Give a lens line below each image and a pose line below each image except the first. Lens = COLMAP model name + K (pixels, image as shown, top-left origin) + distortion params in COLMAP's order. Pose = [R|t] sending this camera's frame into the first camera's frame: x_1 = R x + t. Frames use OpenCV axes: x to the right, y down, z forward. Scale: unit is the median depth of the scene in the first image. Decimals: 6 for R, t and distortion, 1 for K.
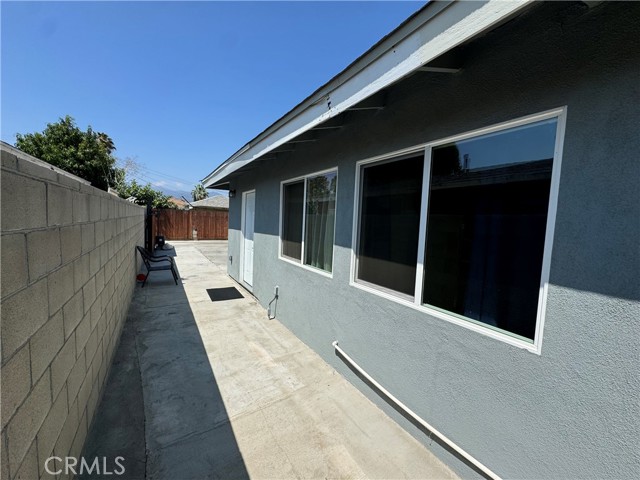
lens RADIAL K [[255.4, 0, 317.8], [0, 255.4, 235.9], [0, 0, 1]] dist [-0.004091, 0.000912]
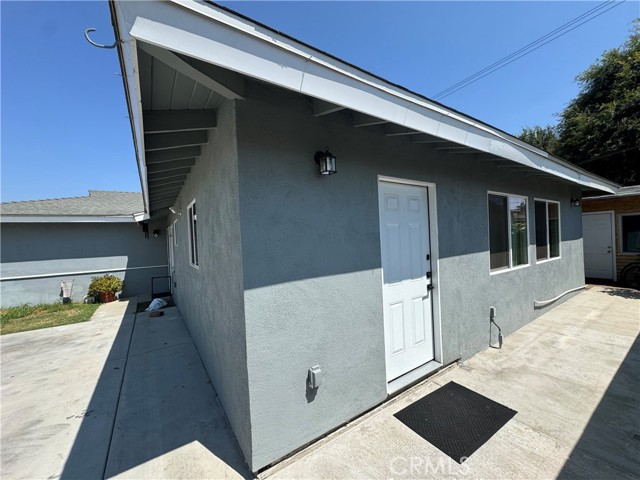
lens RADIAL K [[255.4, 0, 319.7], [0, 255.4, 239.3], [0, 0, 1]] dist [-0.004091, 0.000912]
pose [[-0.033875, -0.040237, 0.998616, -1.007883], [0.097161, 0.994324, 0.043360, -0.133320], [-0.994692, 0.098495, -0.029773, 1.586487]]
